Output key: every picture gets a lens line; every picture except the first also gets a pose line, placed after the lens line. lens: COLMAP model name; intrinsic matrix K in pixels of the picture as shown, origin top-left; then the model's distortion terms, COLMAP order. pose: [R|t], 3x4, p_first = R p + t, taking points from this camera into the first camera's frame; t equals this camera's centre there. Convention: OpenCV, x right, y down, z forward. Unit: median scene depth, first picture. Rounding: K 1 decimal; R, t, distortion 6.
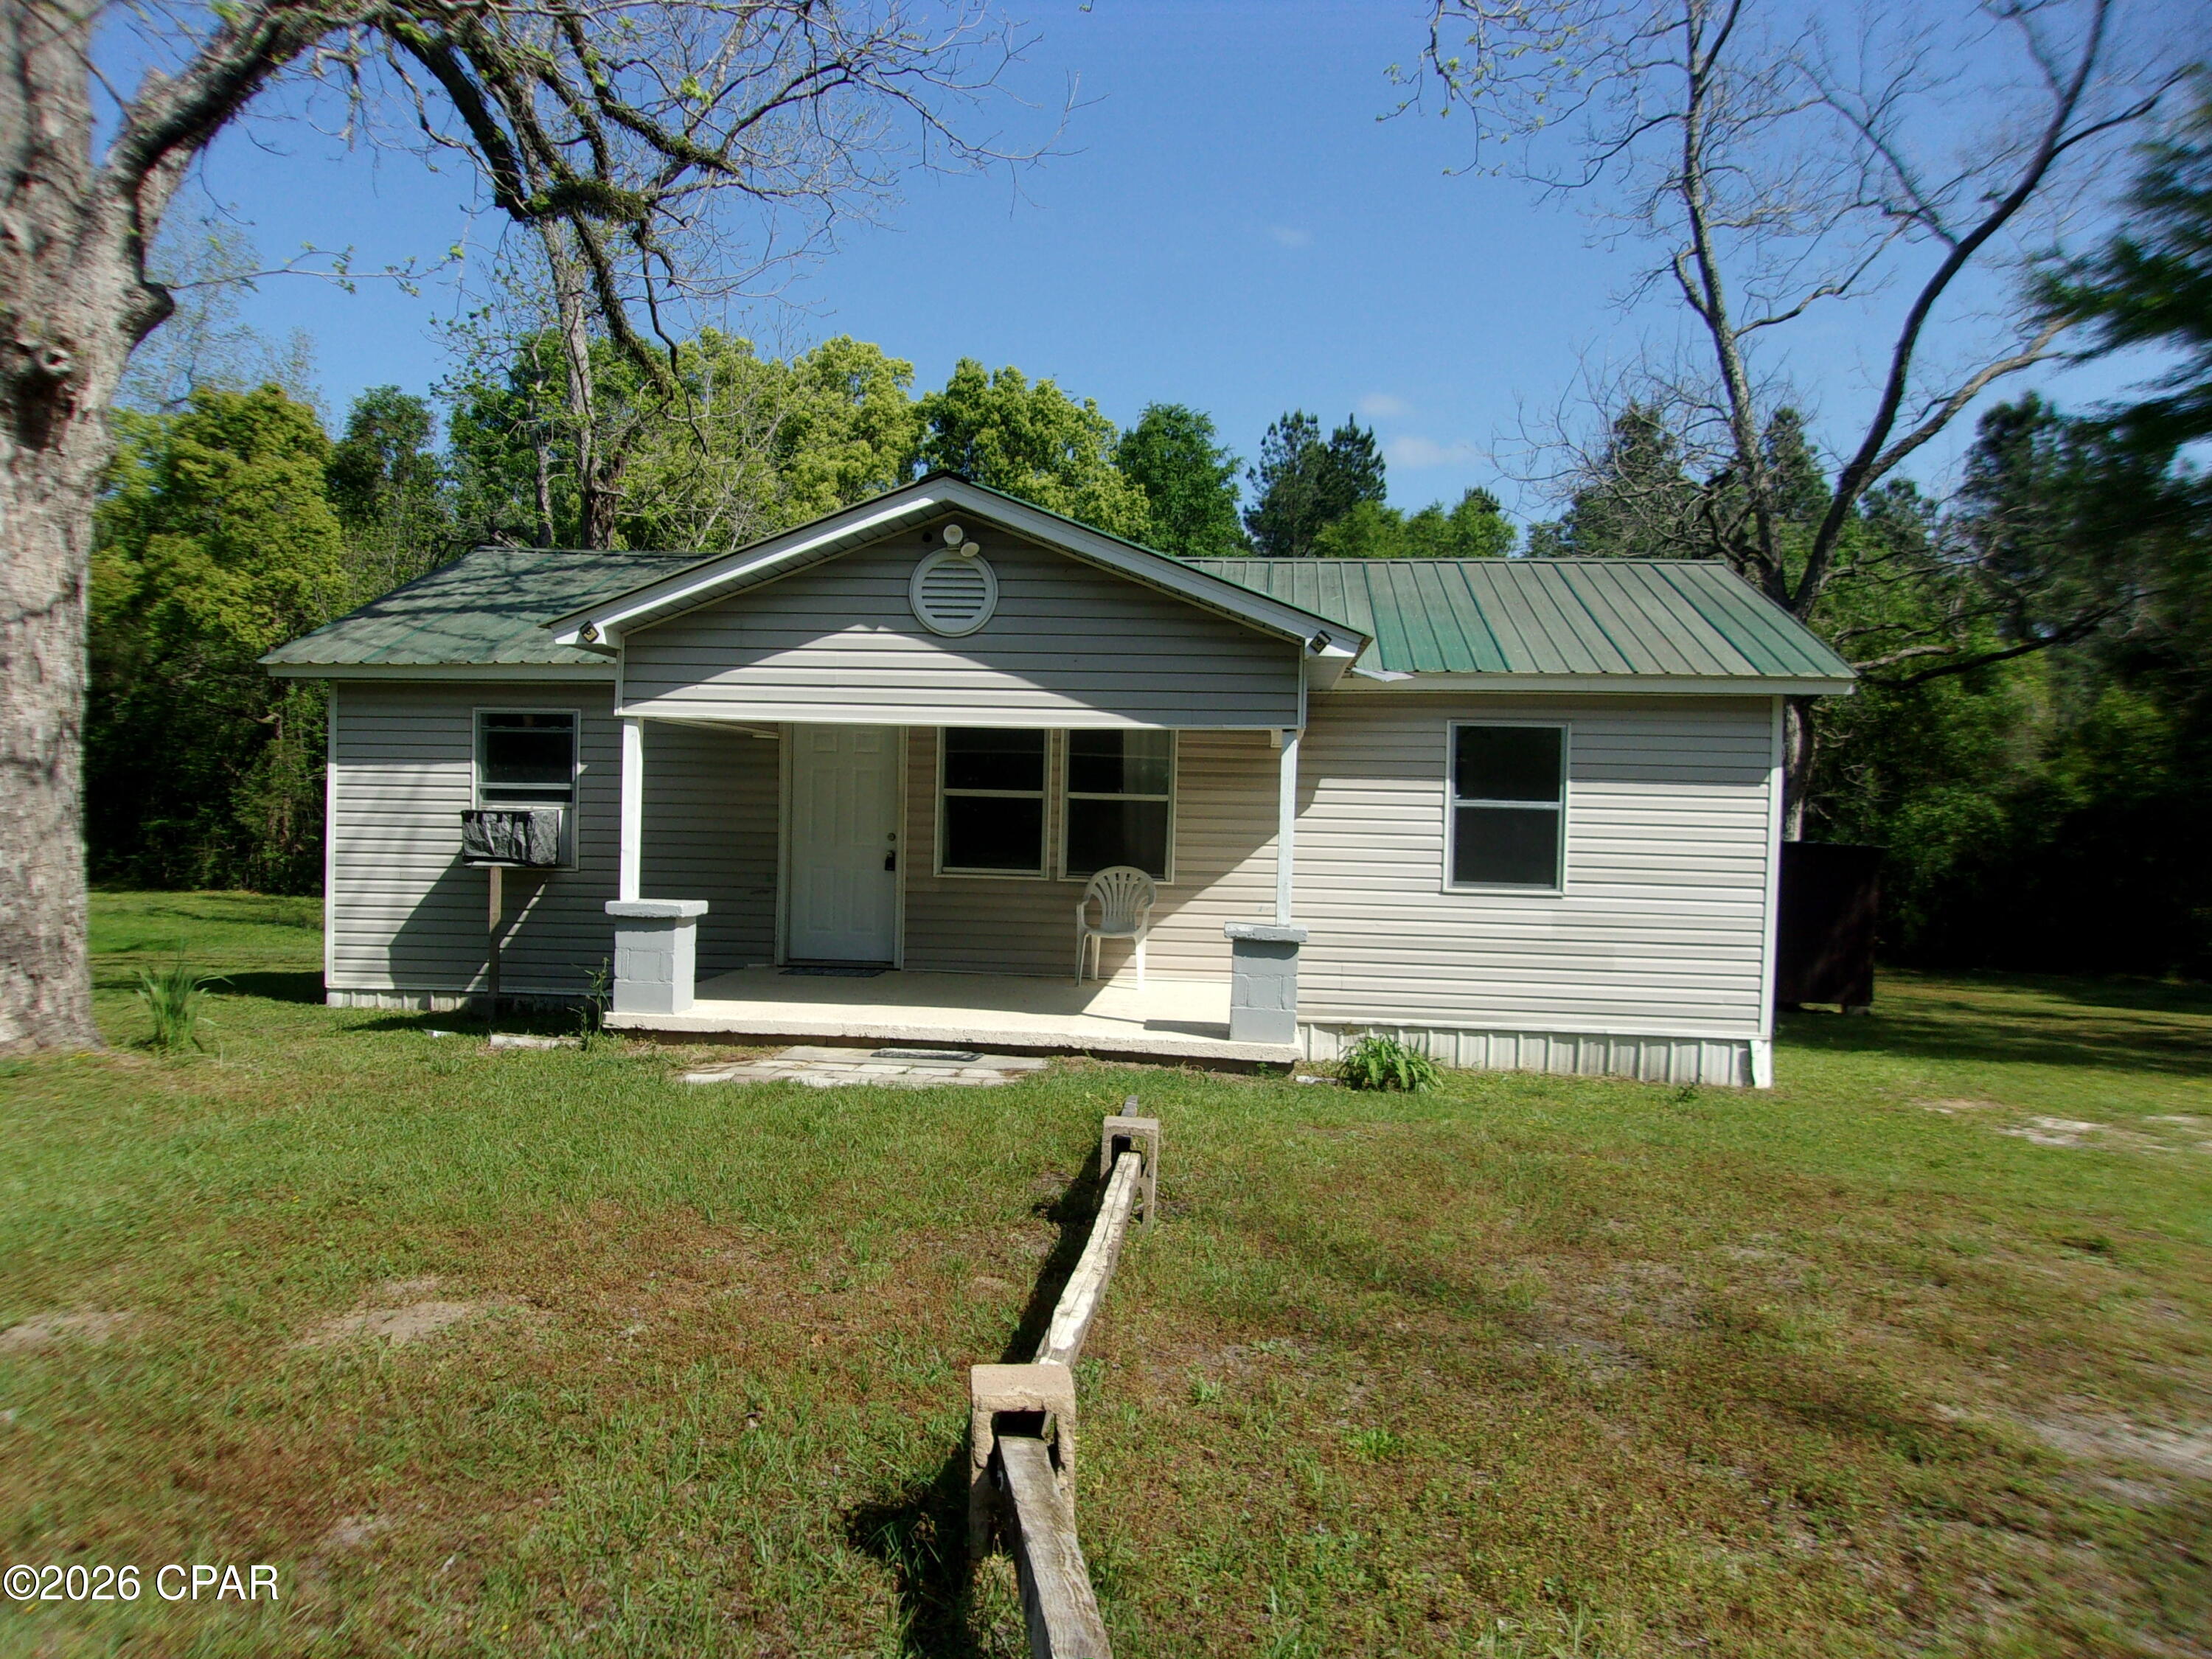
lens RADIAL K [[1797.1, 0, 1106.0], [0, 1797.1, 829.5], [0, 0, 1]] dist [-0.017035, -0.000105]
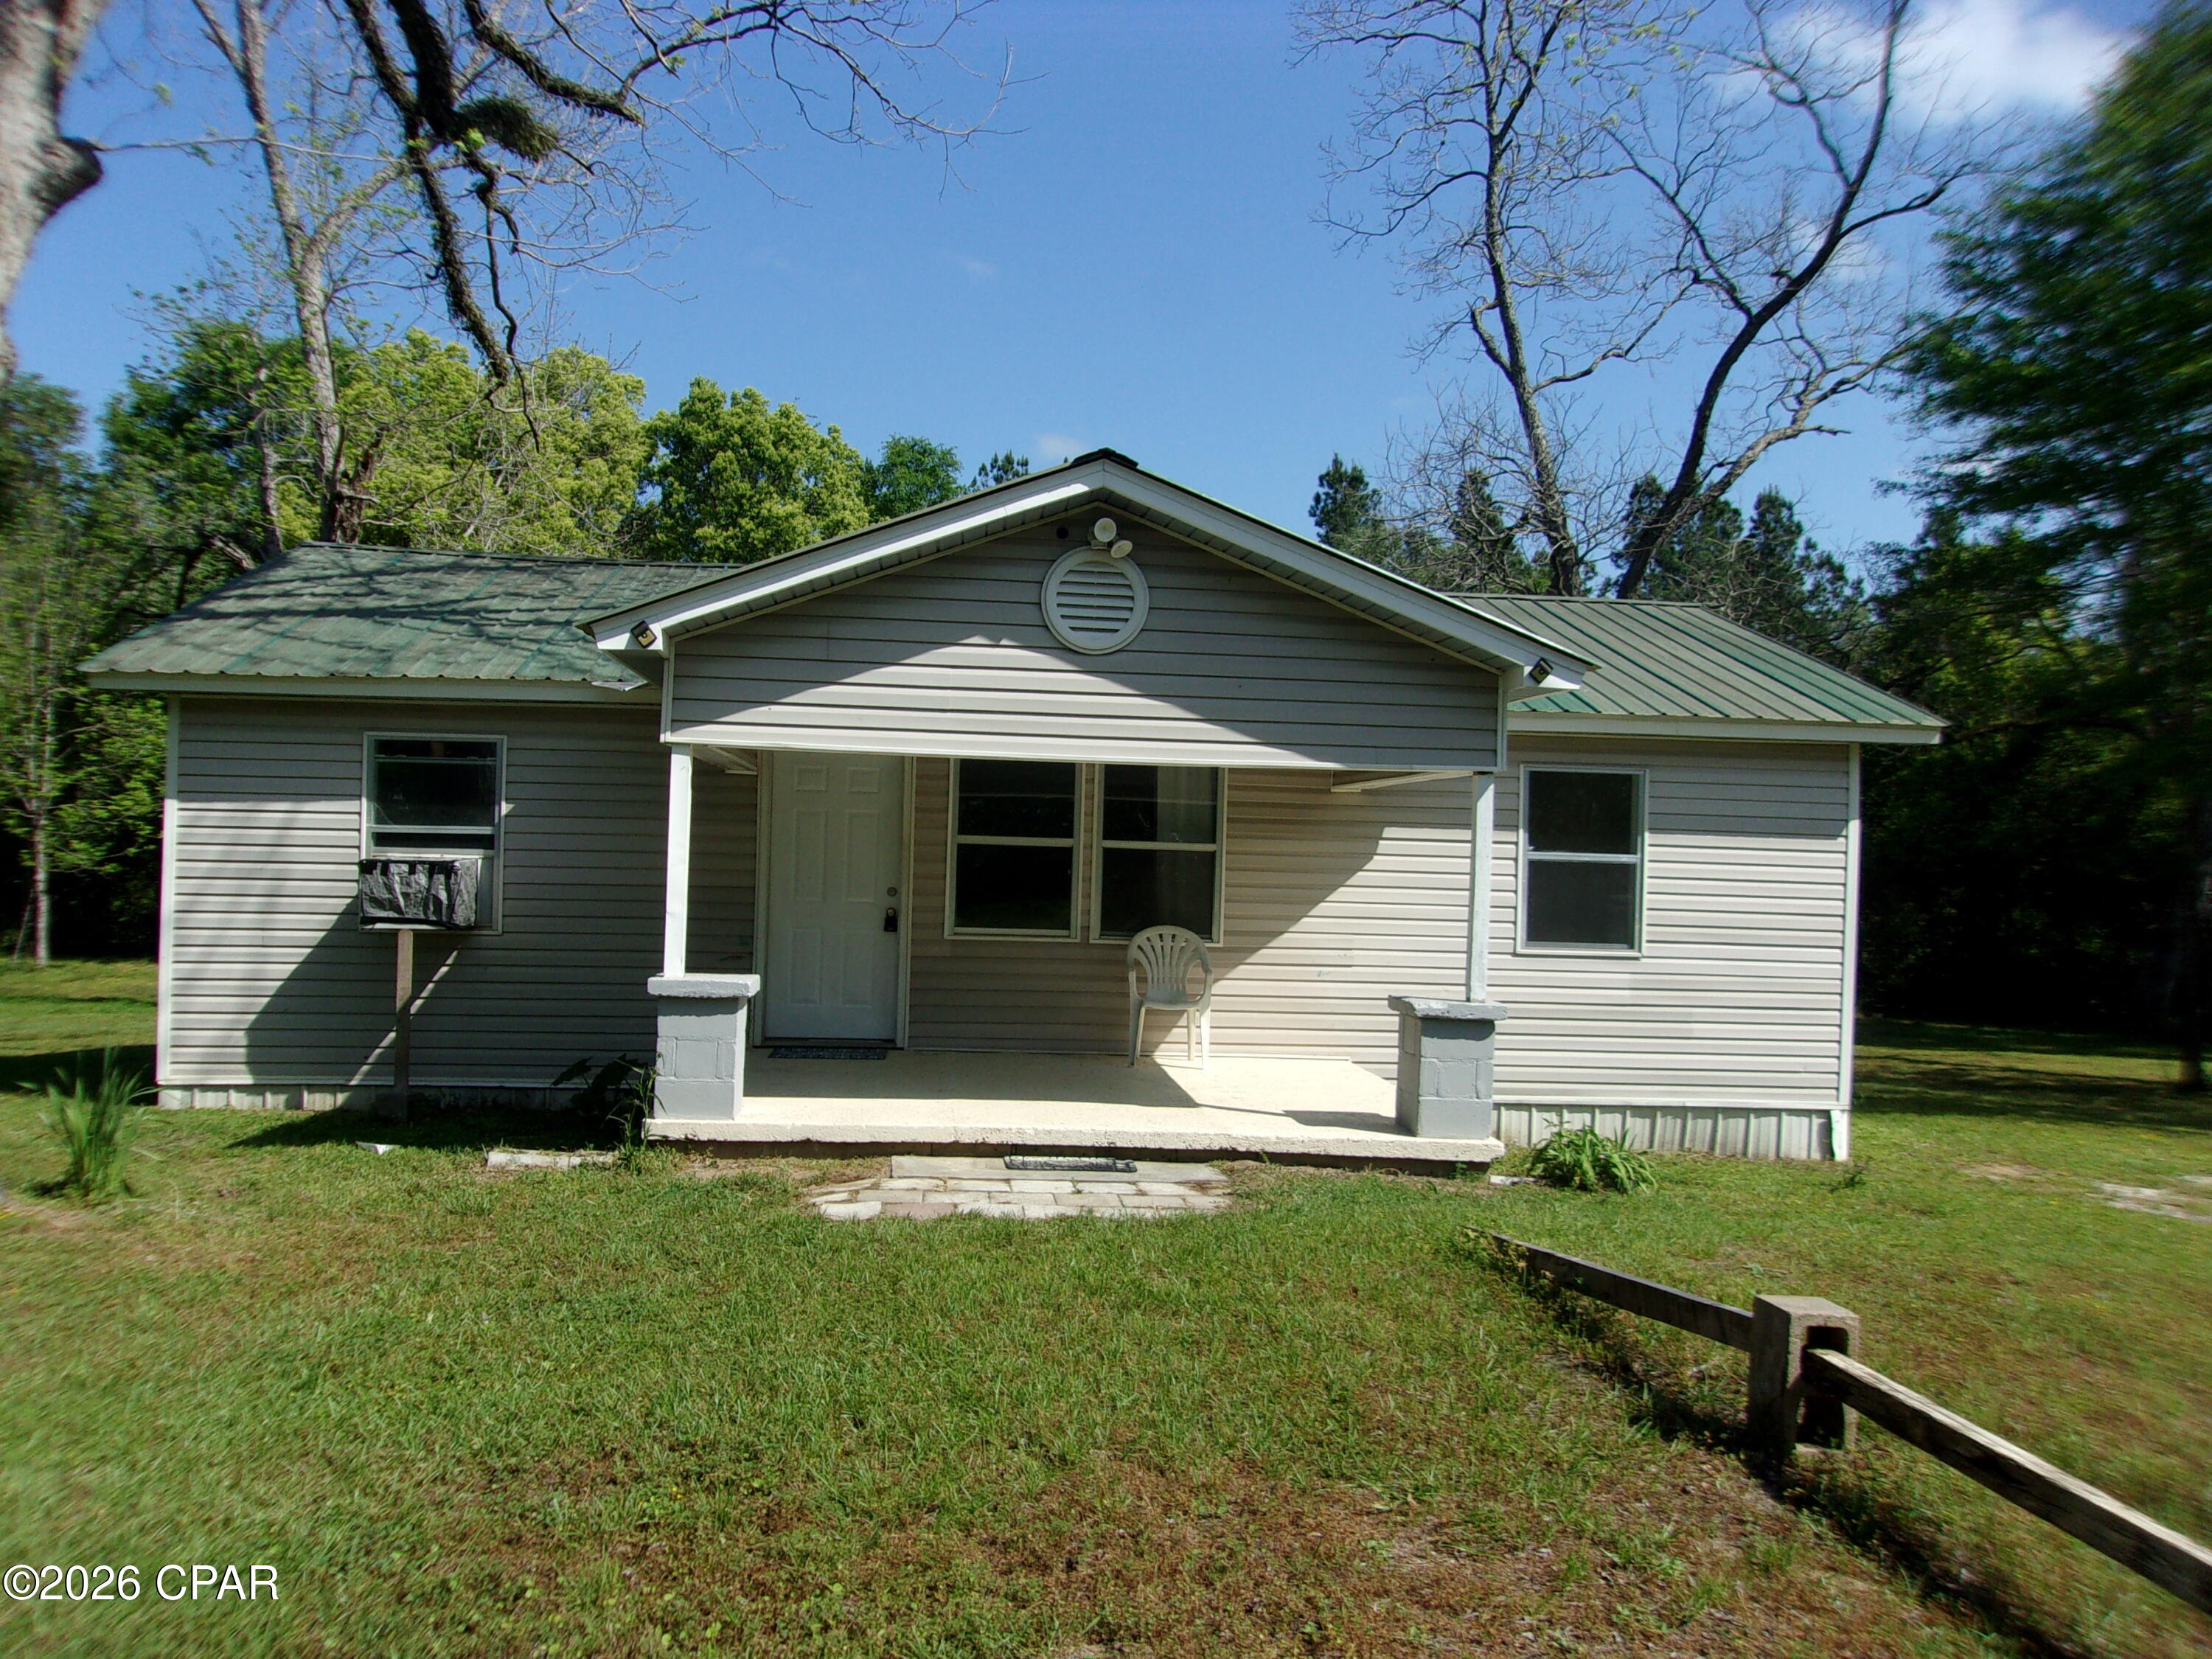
lens RADIAL K [[1782.7, 0, 1106.0], [0, 1782.7, 829.5], [0, 0, 1]] dist [-0.013704, -0.002364]
pose [[0.979958, 0.006903, 0.199084, -0.193868], [-0.001833, 0.999669, -0.025643, -0.004374], [-0.199196, 0.024764, 0.979647, 0.158229]]
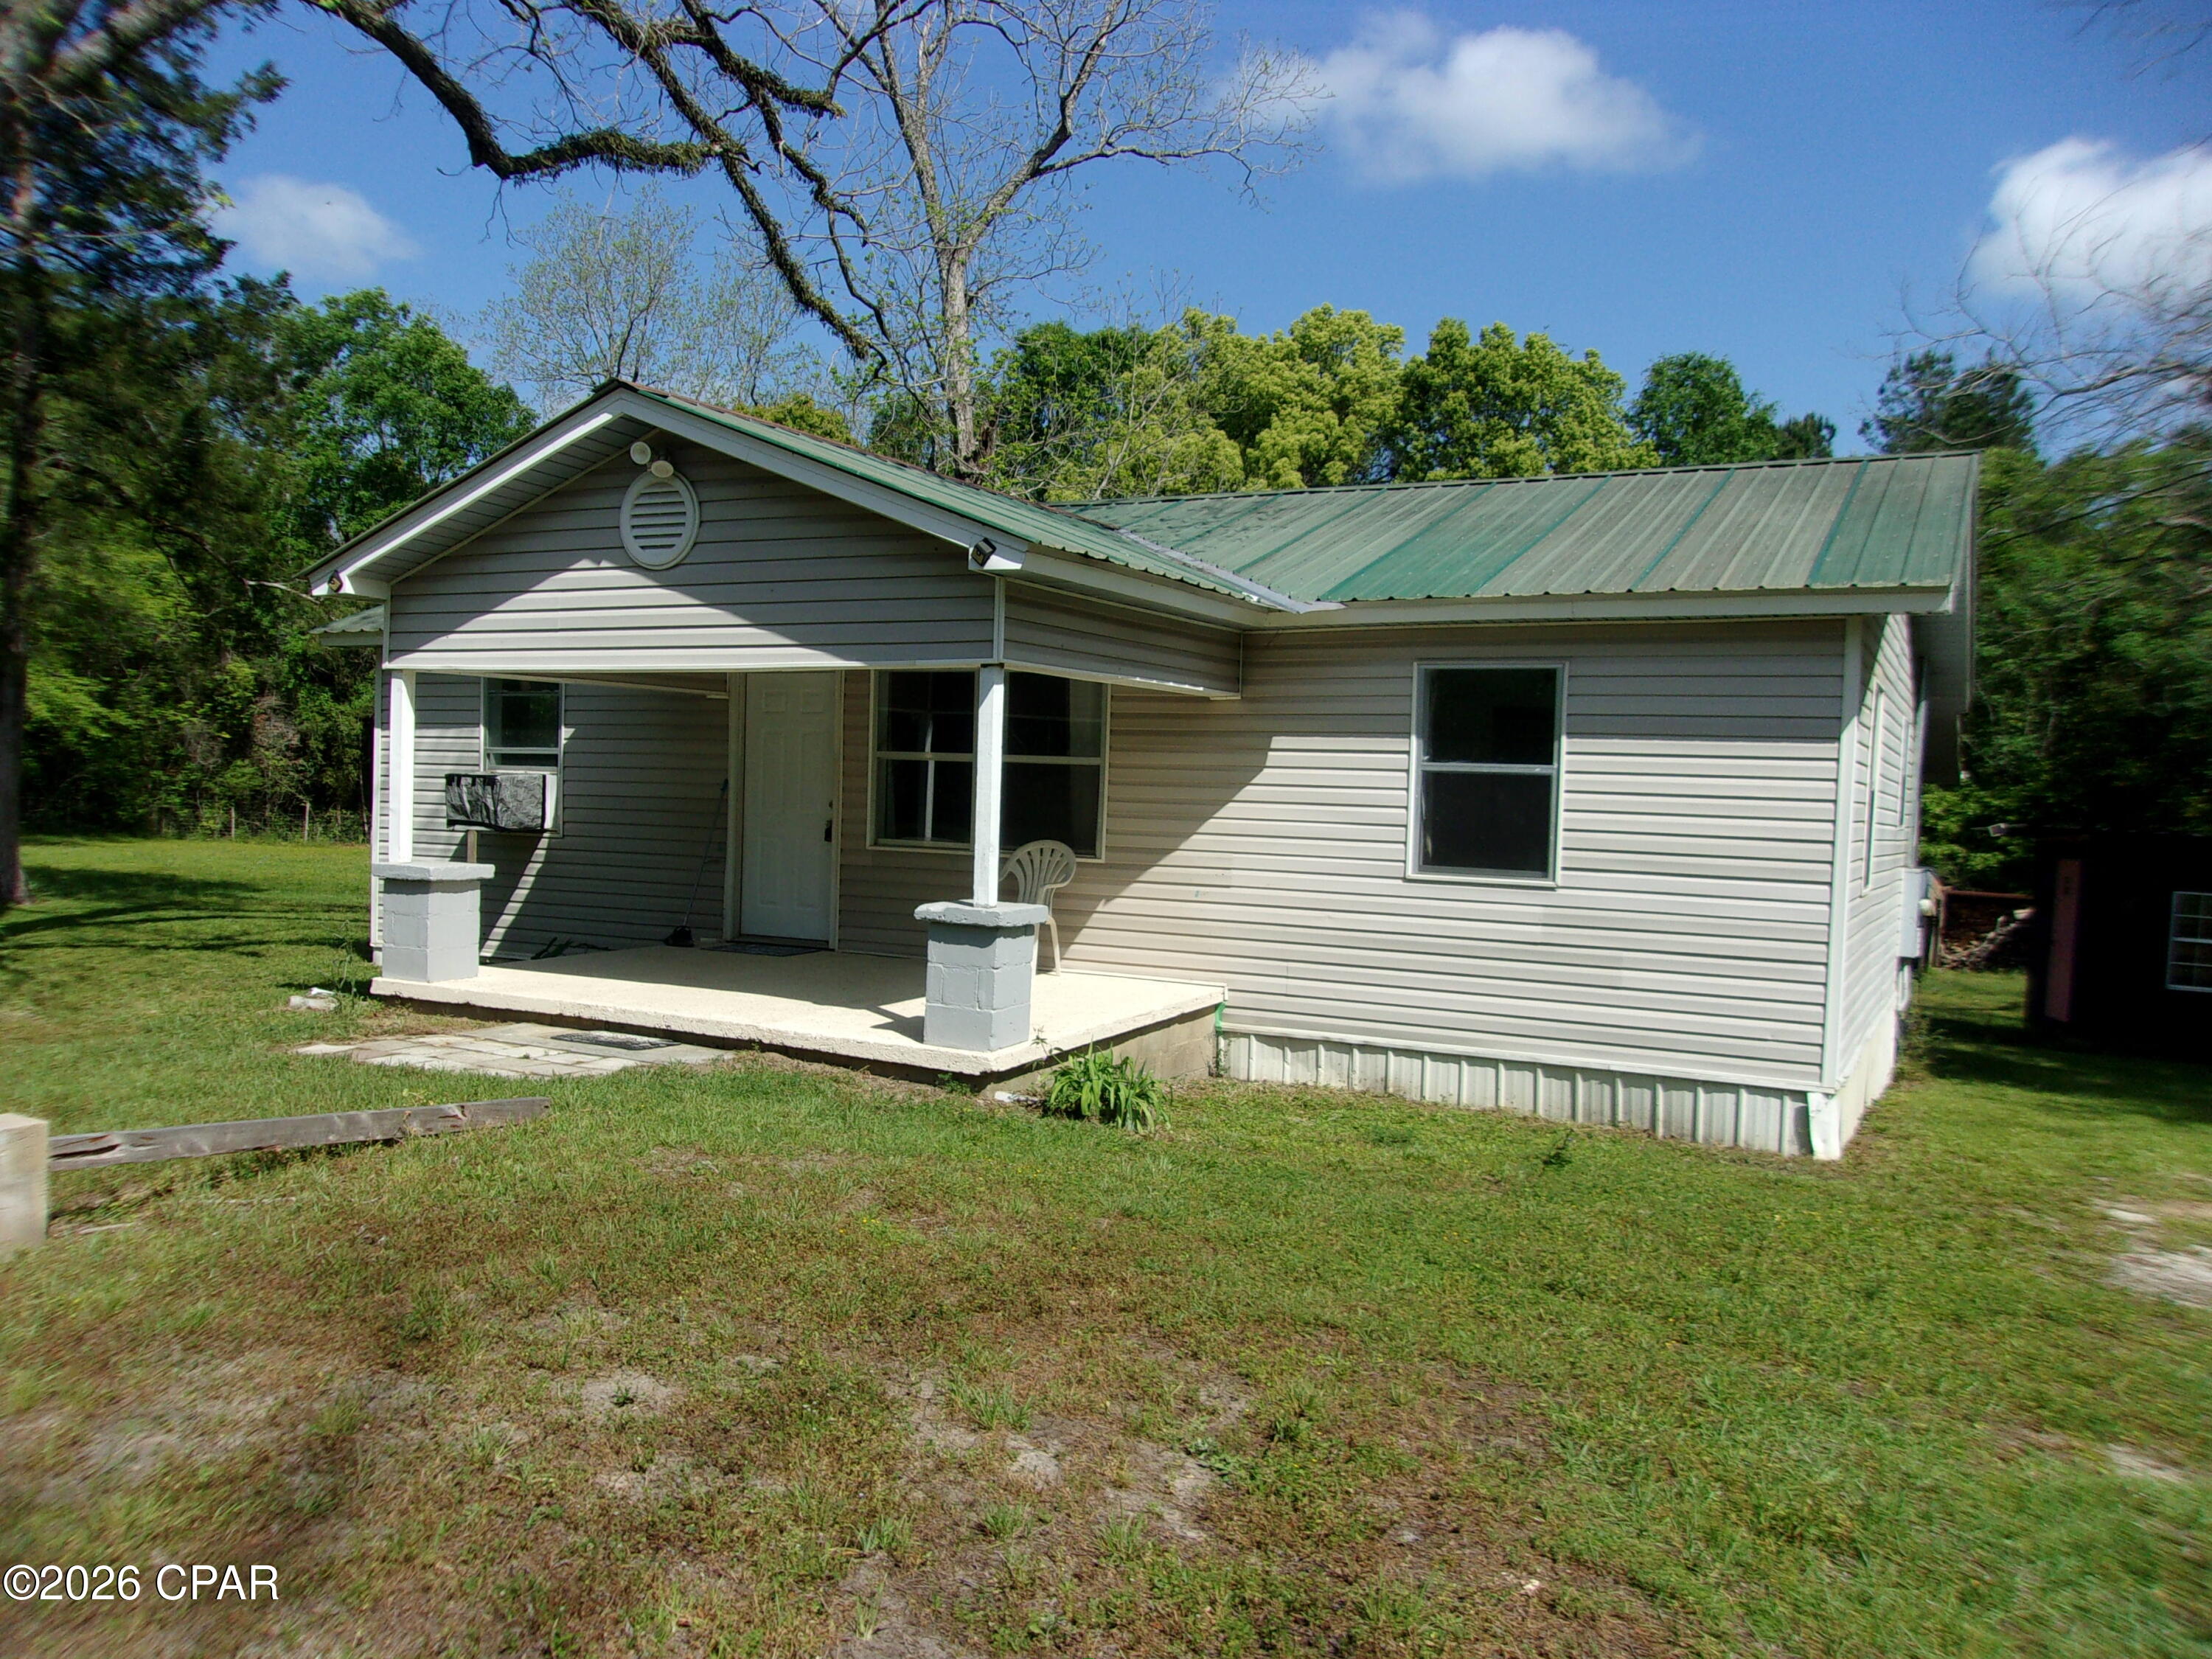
lens RADIAL K [[1791.4, 0, 1106.0], [0, 1791.4, 829.5], [0, 0, 1]] dist [0.003253, 0.006371]
pose [[0.925491, 0.012805, -0.378553, 0.362844], [-0.012586, 0.999916, 0.003053, 0.012239], [0.378561, 0.001939, 0.925574, 0.214227]]
